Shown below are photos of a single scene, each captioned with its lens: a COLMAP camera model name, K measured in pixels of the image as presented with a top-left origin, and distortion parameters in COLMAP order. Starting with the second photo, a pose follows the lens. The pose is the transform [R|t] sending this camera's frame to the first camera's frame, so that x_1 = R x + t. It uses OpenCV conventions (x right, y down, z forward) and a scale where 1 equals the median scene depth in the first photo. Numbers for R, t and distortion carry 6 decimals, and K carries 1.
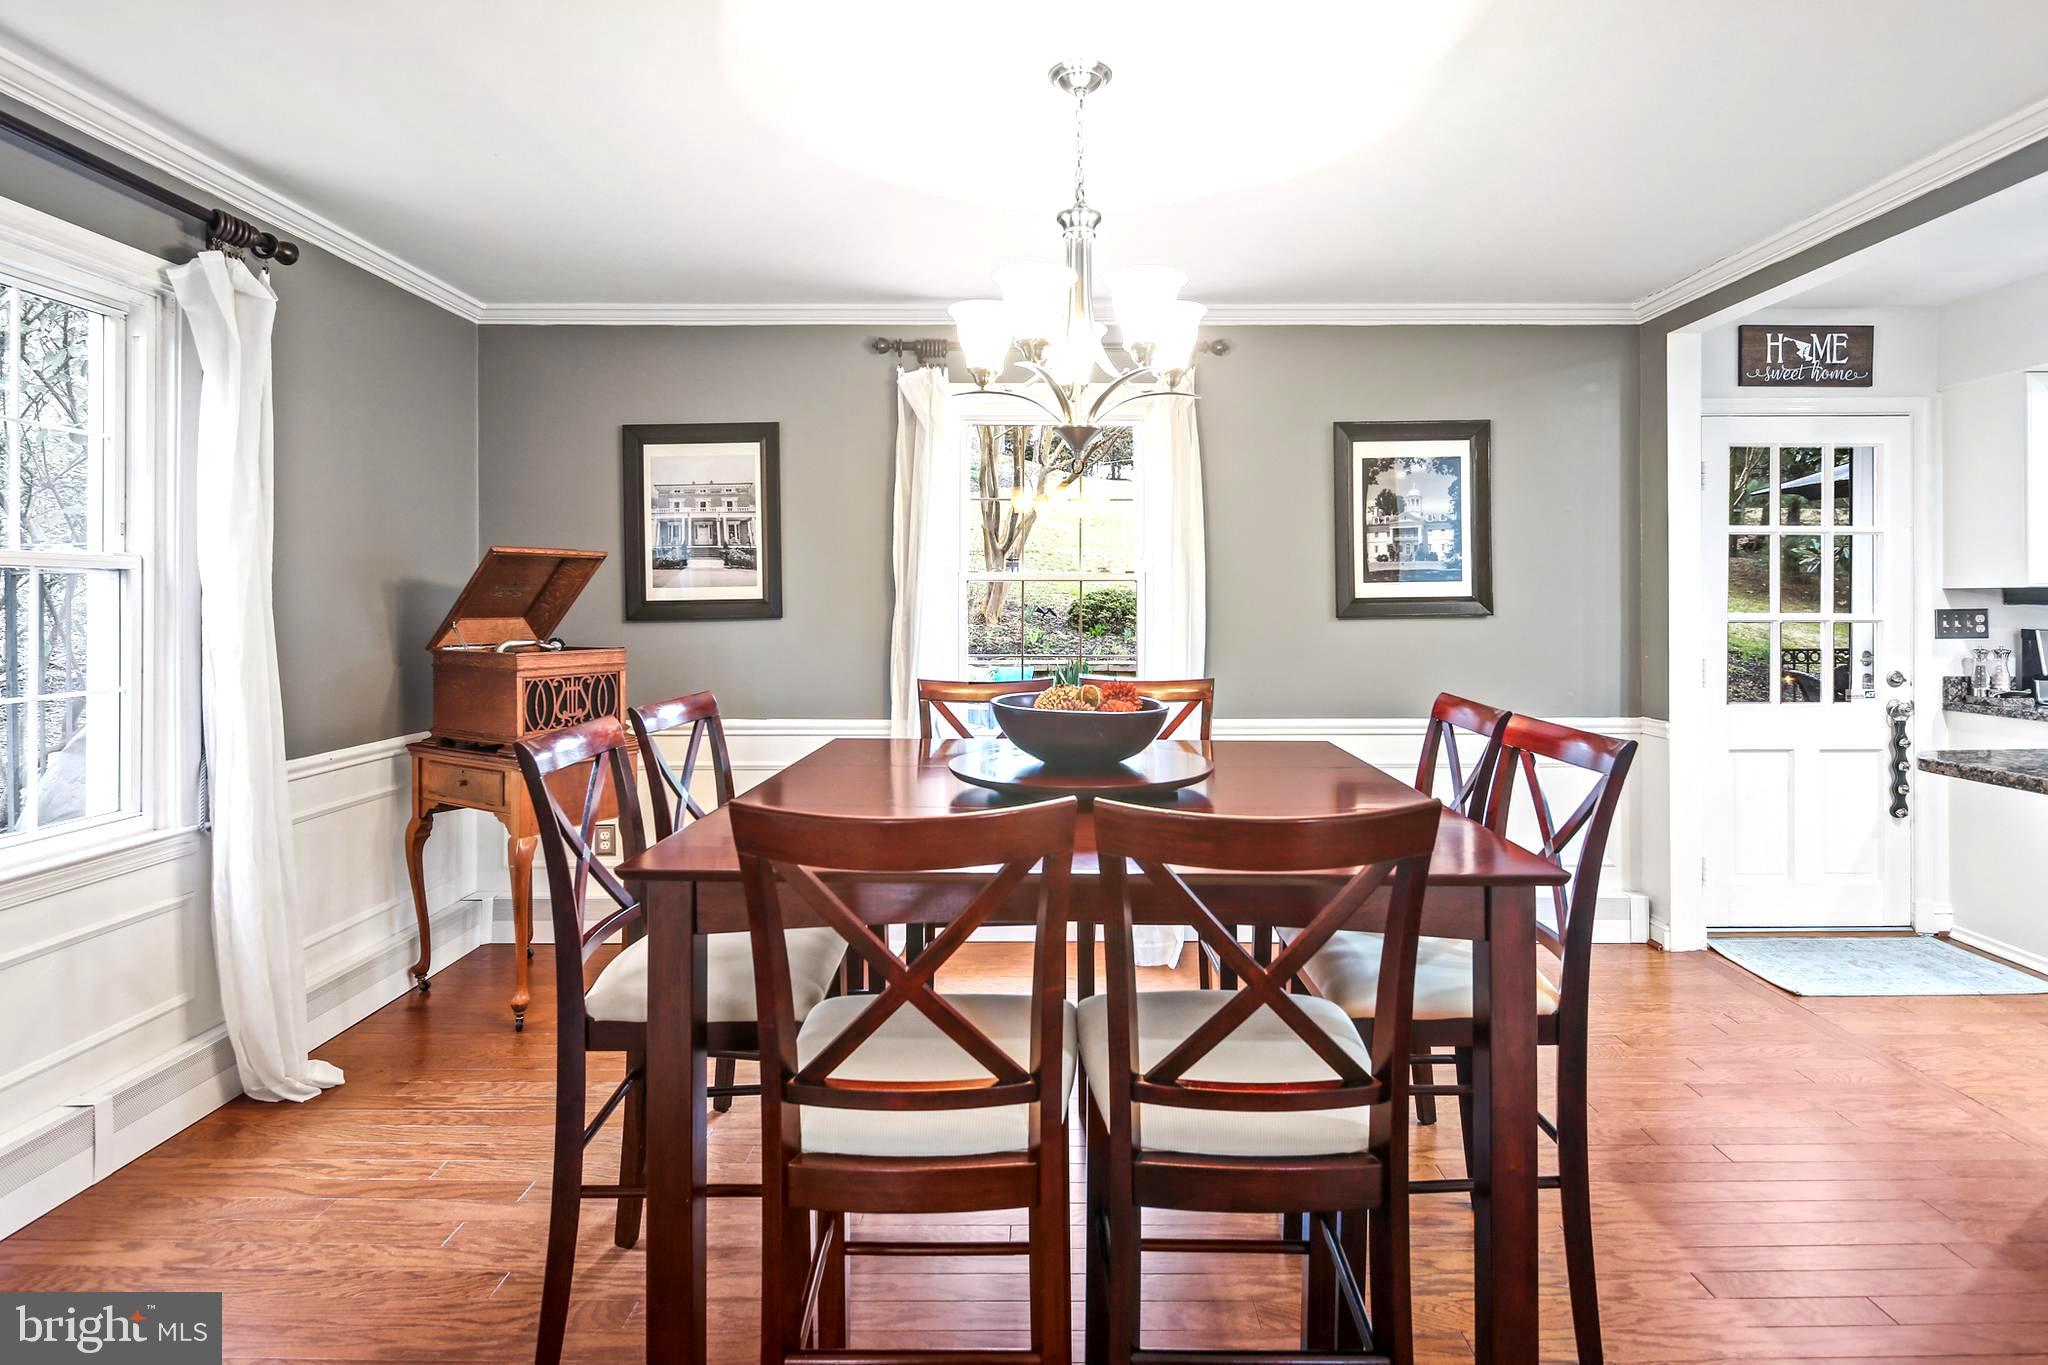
lens RADIAL K [[1007.3, 0, 1062.5], [0, 1007.3, 600.5], [0, 0, 1]] dist [0.008473, -0.005175]
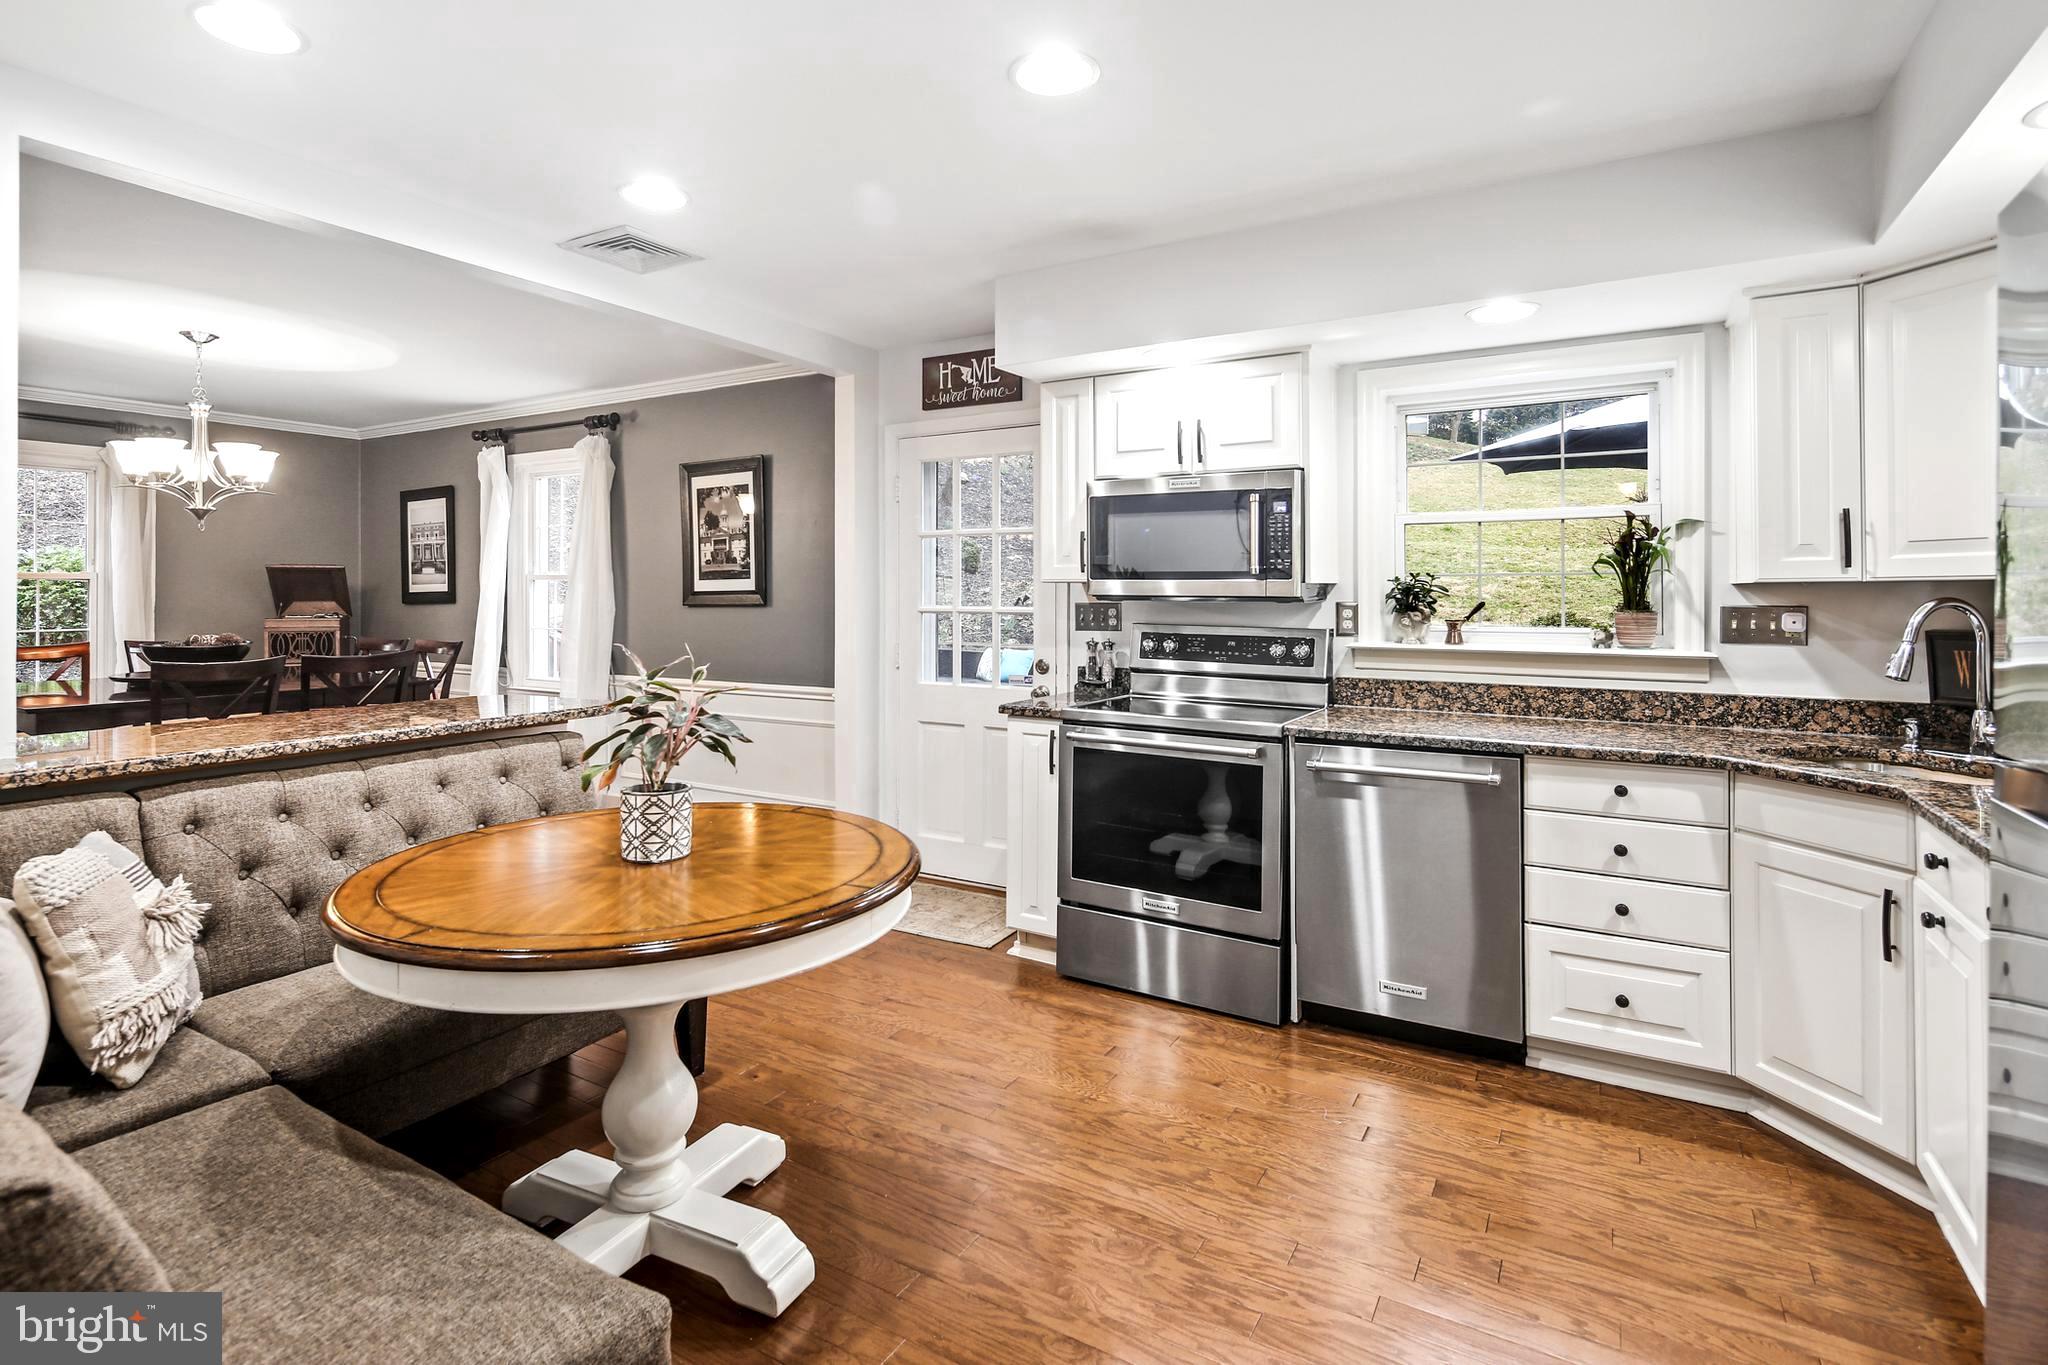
lens RADIAL K [[1007.3, 0, 994.9], [0, 1007.3, 595.2], [0, 0, 1]] dist [0.008473, -0.005175]
pose [[0.853782, 0.003637, -0.520618, 1.349631], [-0.001276, 0.999987, 0.004893, -0.004552], [0.520629, -0.003513, 0.853776, 0.047152]]
